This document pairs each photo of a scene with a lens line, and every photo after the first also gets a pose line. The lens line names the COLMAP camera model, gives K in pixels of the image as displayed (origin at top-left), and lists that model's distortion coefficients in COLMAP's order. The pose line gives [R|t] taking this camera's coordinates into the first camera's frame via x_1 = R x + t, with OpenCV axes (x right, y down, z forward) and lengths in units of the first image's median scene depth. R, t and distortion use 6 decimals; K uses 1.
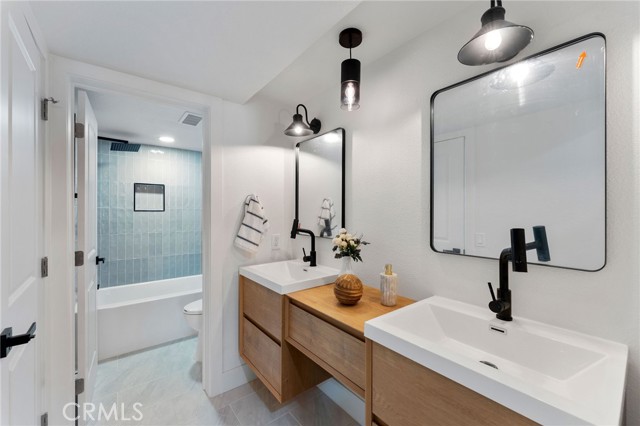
lens RADIAL K [[258.1, 0, 320.5], [0, 258.1, 212.1], [0, 0, 1]] dist [0.000209, -0.000956]
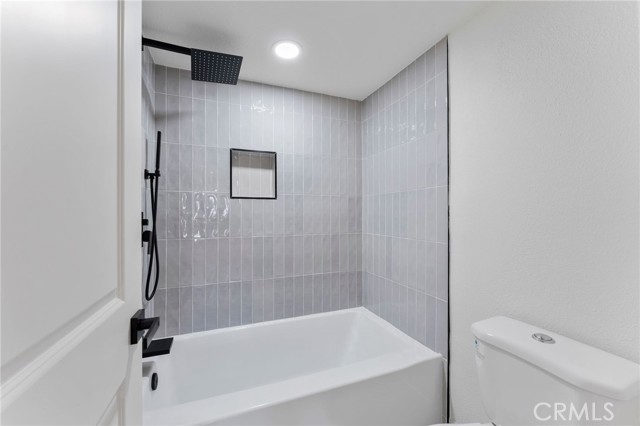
lens RADIAL K [[258.1, 0, 319.4], [0, 258.1, 215.2], [0, 0, 1]] dist [0.000209, -0.000956]
pose [[0.950741, 0.005477, -0.309938, -0.338559], [-0.000096, 0.999849, 0.017375, 0.022148], [0.309987, -0.016490, 0.950598, 0.489274]]
